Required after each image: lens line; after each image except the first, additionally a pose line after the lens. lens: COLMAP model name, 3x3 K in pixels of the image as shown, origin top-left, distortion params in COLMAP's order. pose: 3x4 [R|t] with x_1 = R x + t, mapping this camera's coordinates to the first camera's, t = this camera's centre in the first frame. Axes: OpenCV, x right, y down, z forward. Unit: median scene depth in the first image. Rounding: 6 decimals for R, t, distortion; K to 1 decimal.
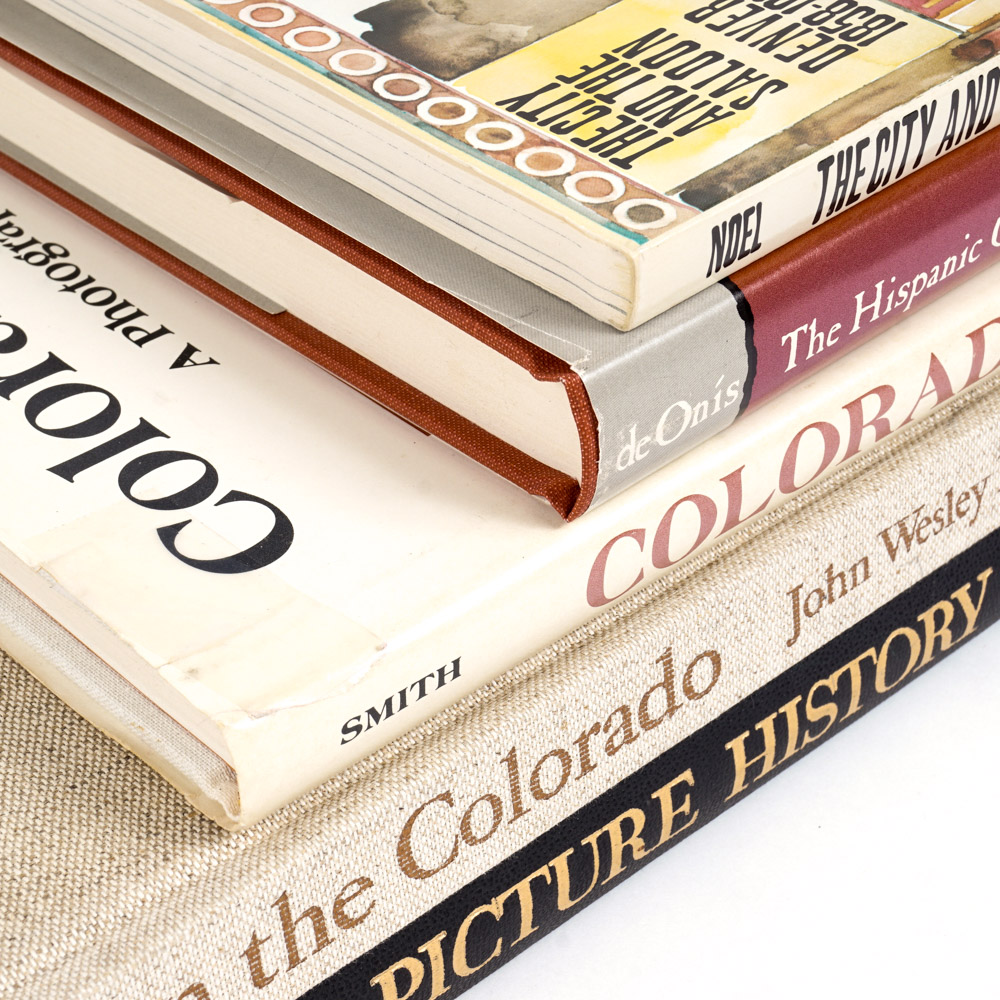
lens RADIAL K [[2648.8, 0, 500.0], [0, 2648.8, 500.0], [0, 0, 1]] dist [-0.034720, 0.057099]
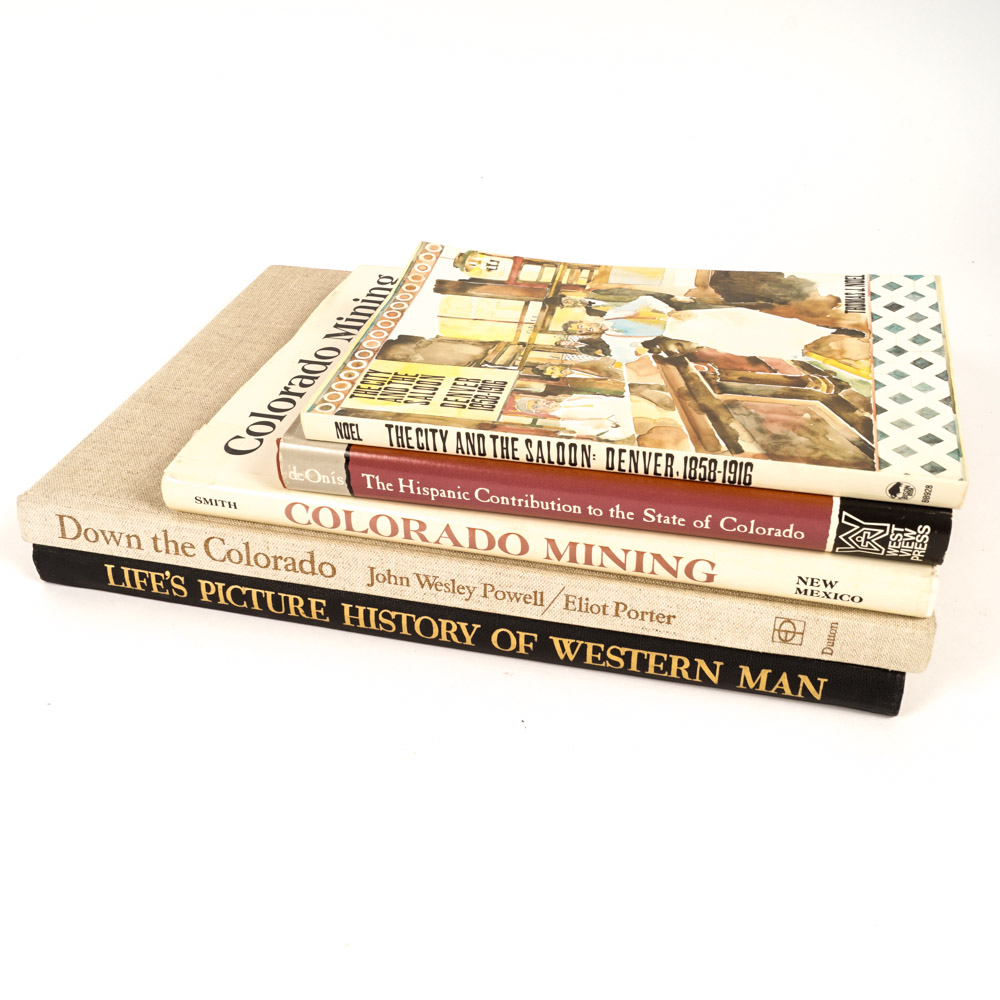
lens RADIAL K [[1159.8, 0, 474.2], [0, 1159.8, 498.3], [0, 0, 1]] dist [-0.108893, 0.052905]
pose [[0.524994, 0.463045, -0.714122, 1.077404], [-0.494513, 0.848847, 0.186857, -0.332765], [0.692703, 0.255044, 0.674622, 0.234466]]
